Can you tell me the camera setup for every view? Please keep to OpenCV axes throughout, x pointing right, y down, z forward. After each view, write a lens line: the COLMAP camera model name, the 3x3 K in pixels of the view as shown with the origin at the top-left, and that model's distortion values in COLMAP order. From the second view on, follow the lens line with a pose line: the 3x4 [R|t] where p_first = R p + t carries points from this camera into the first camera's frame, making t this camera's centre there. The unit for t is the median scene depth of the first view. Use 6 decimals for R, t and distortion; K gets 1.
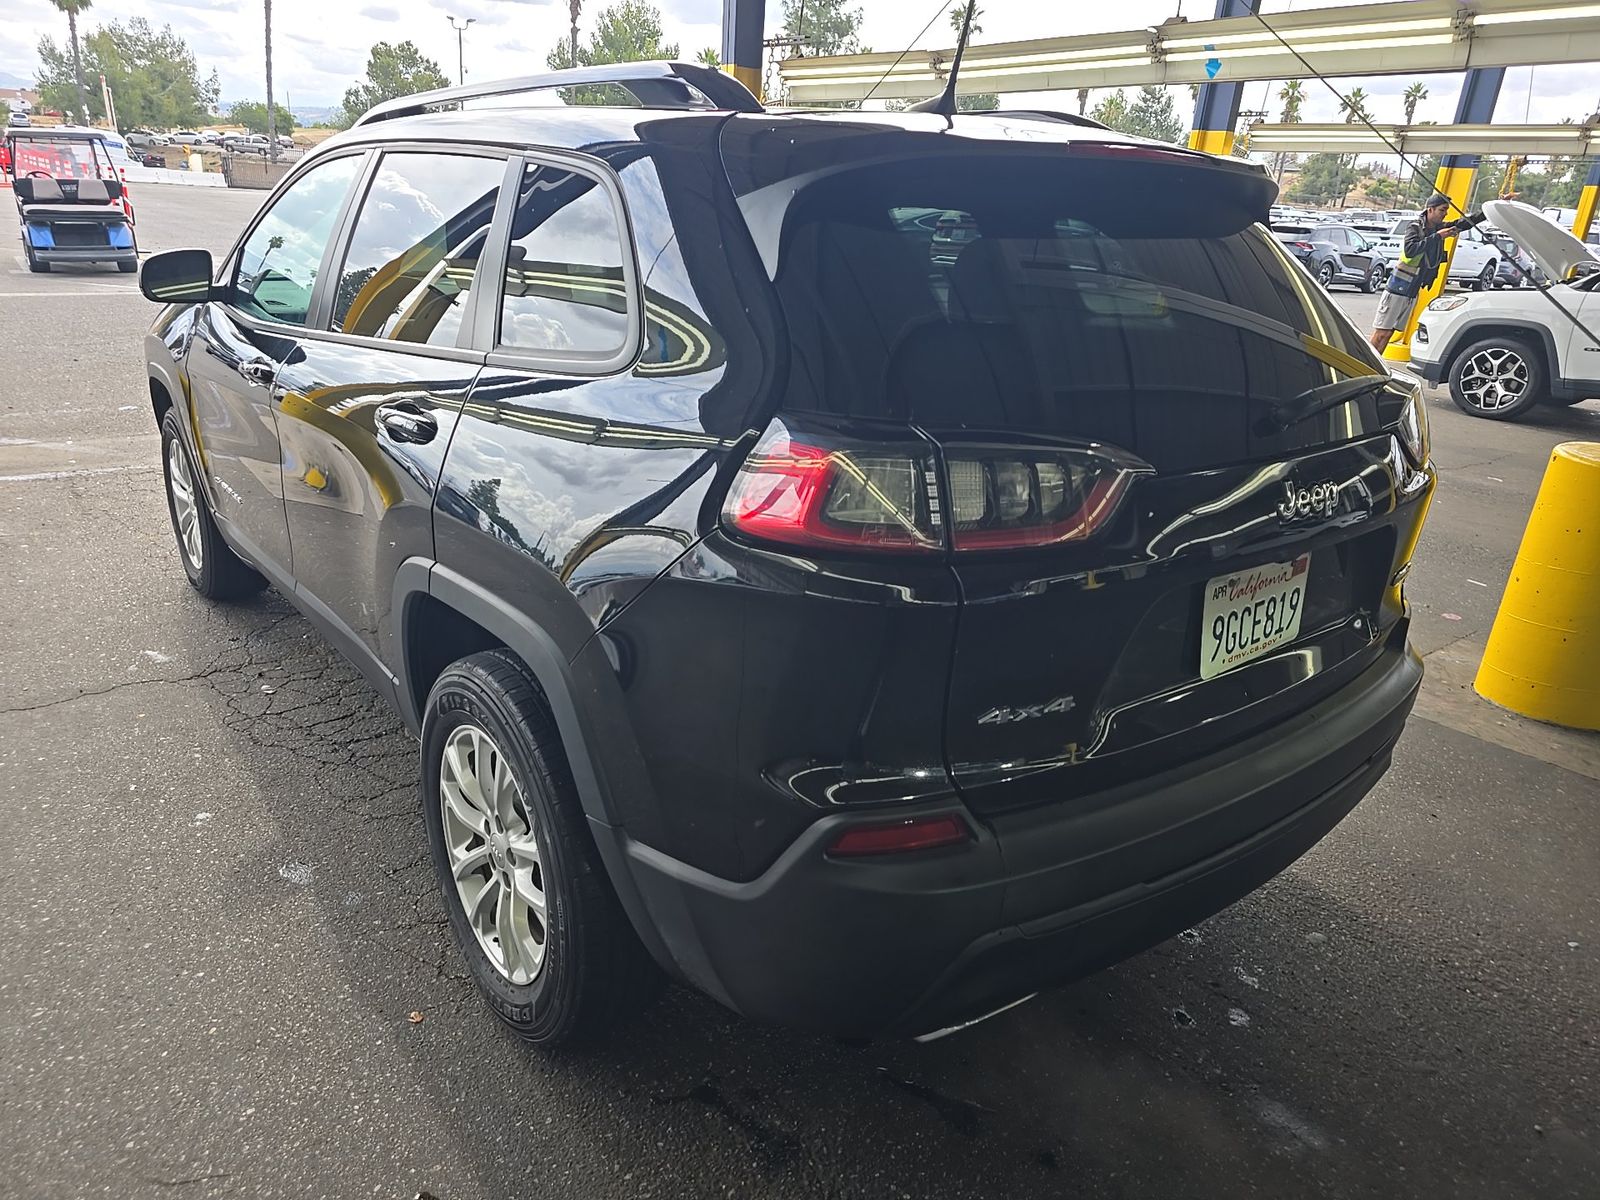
lens RADIAL K [[1078.3, 0, 800.0], [0, 1078.3, 600.0], [0, 0, 1]] dist [0.061005, -0.057325]
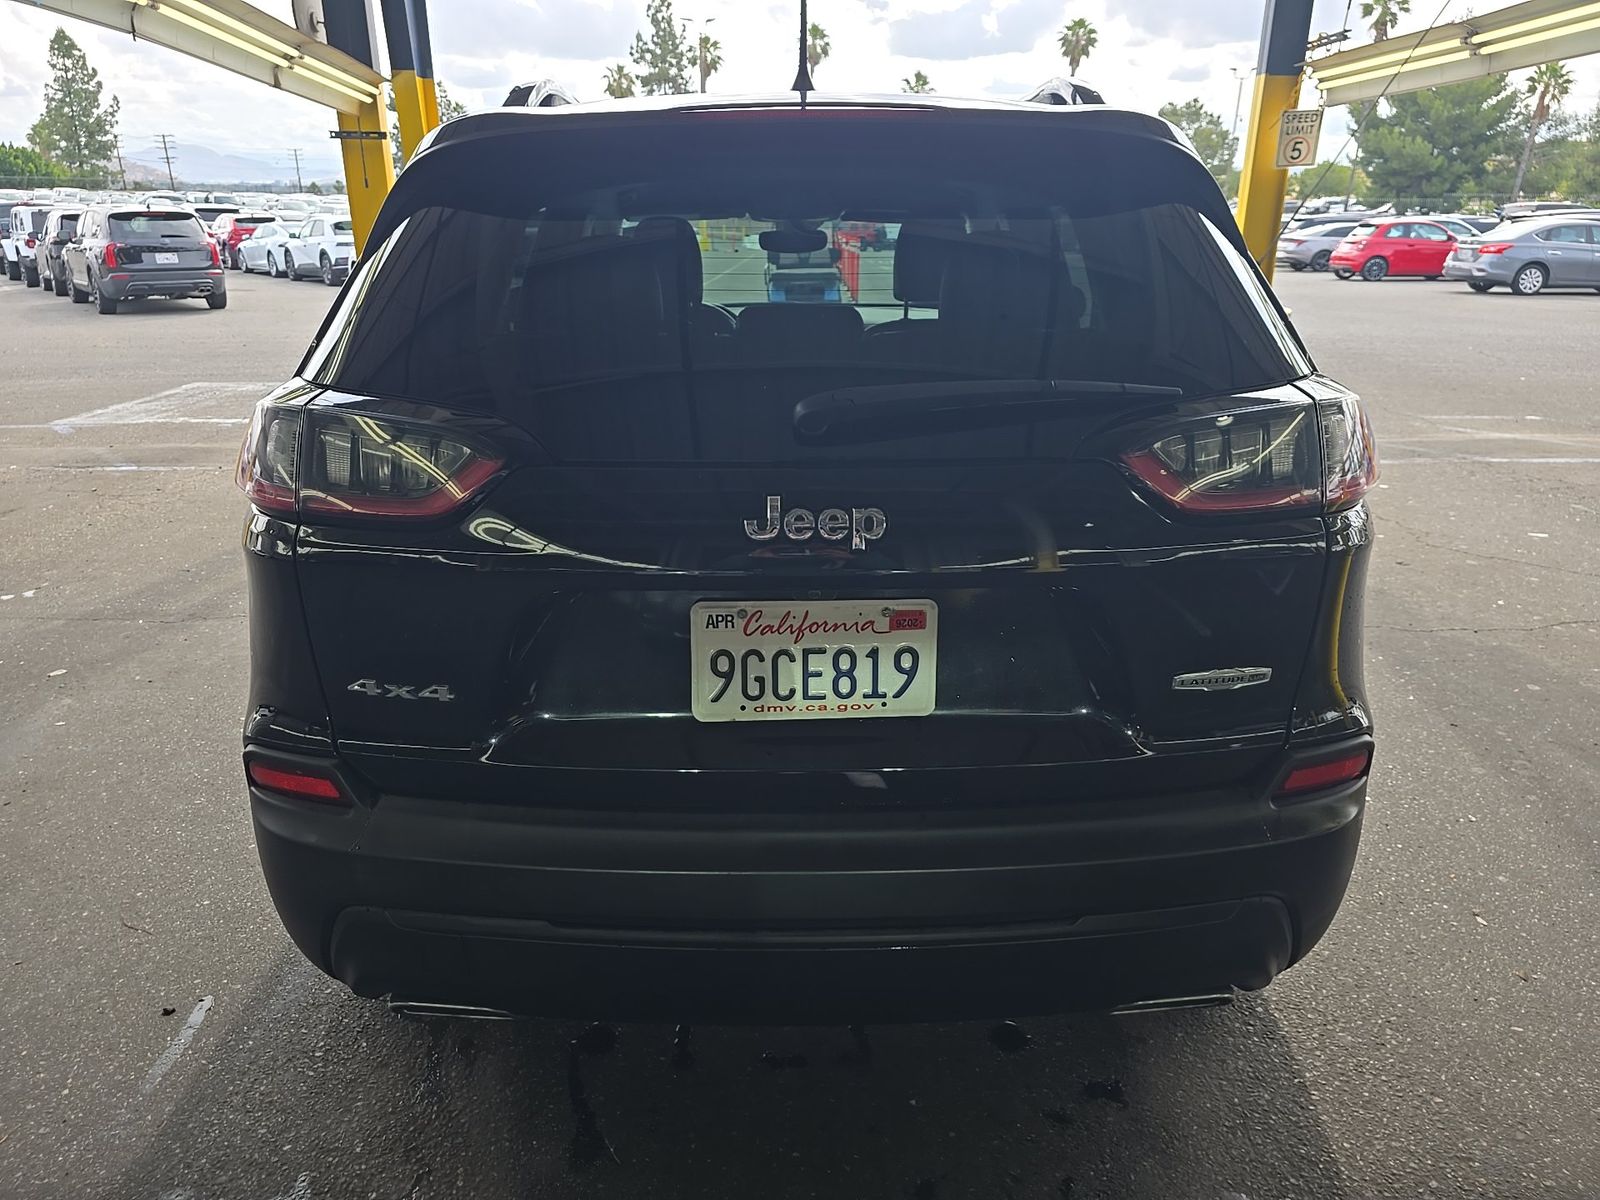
lens RADIAL K [[1078.3, 0, 800.0], [0, 1078.3, 600.0], [0, 0, 1]] dist [0.061005, -0.057325]
pose [[0.792637, 0.142906, -0.592709, 0.850094], [-0.168544, 0.985618, 0.012244, -0.040705], [0.585934, 0.090193, 0.805324, 0.326391]]
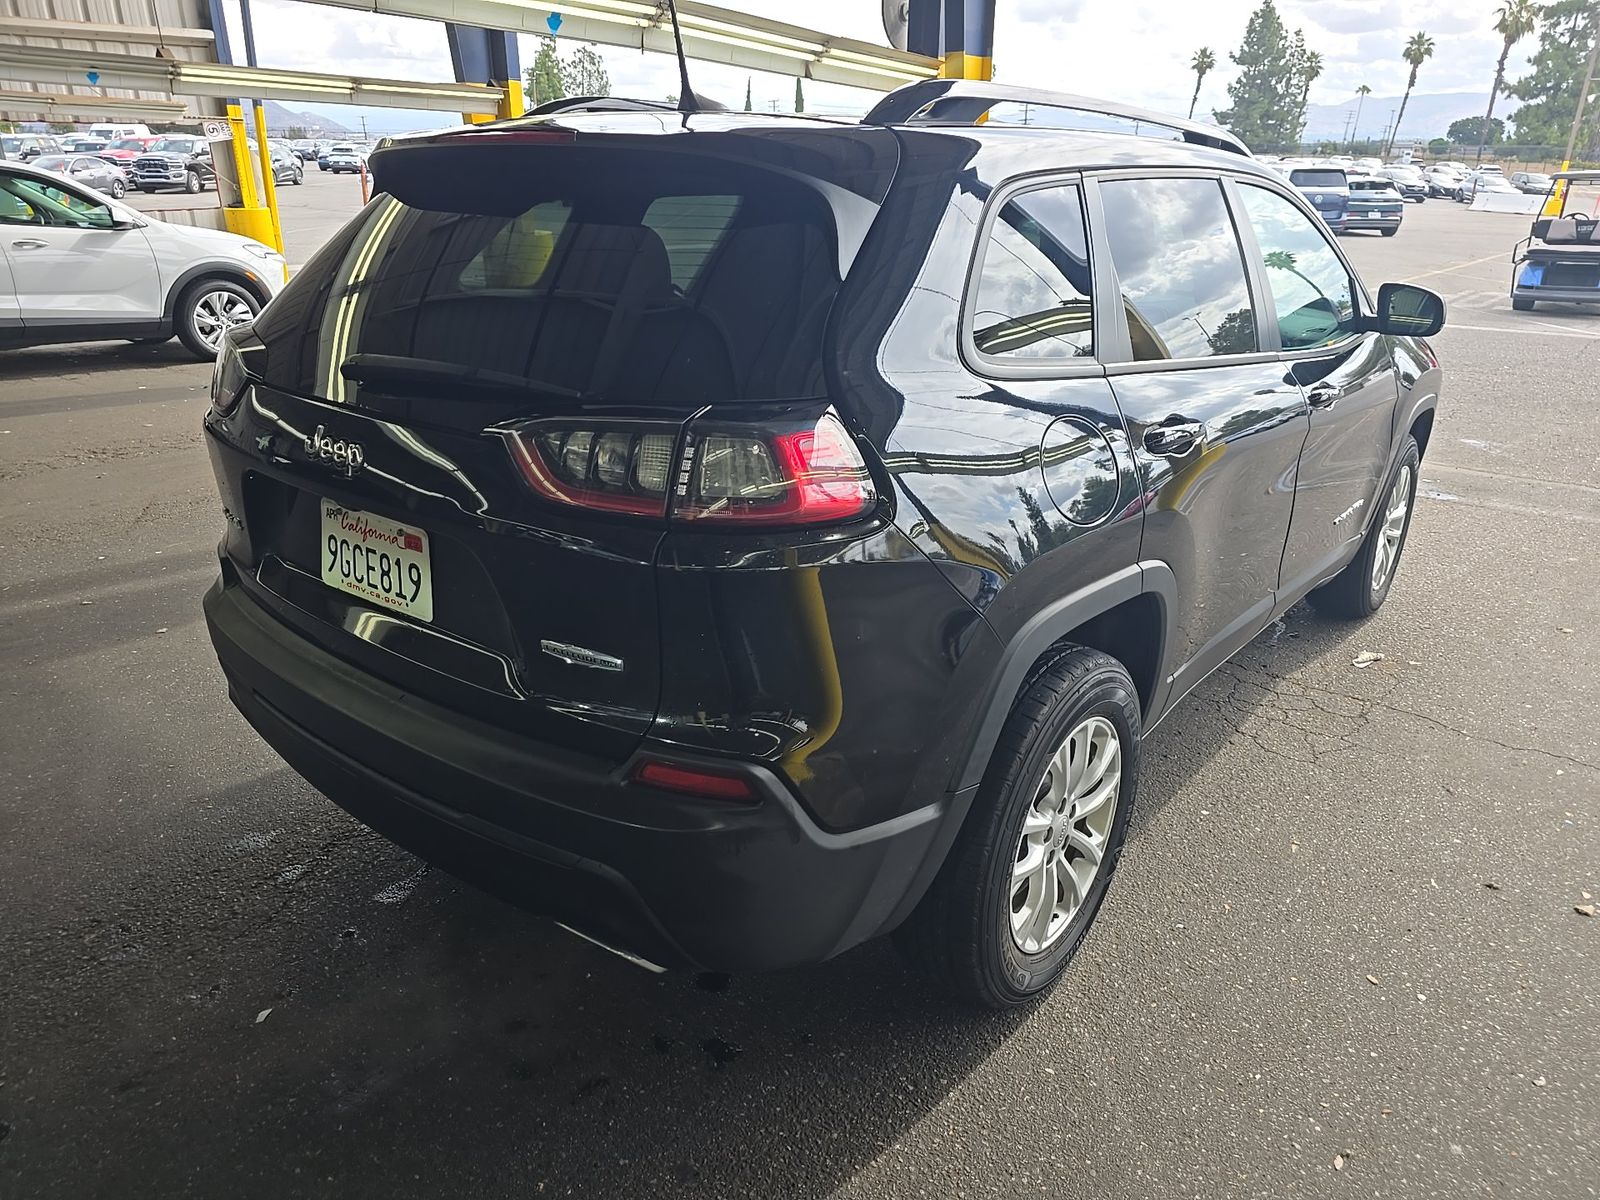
lens RADIAL K [[1078.3, 0, 800.0], [0, 1078.3, 600.0], [0, 0, 1]] dist [0.061005, -0.057325]
pose [[0.223401, 0.302713, -0.926530, 1.470099], [-0.340047, 0.915037, 0.216967, -0.317499], [0.913488, 0.266593, 0.307356, 1.026012]]
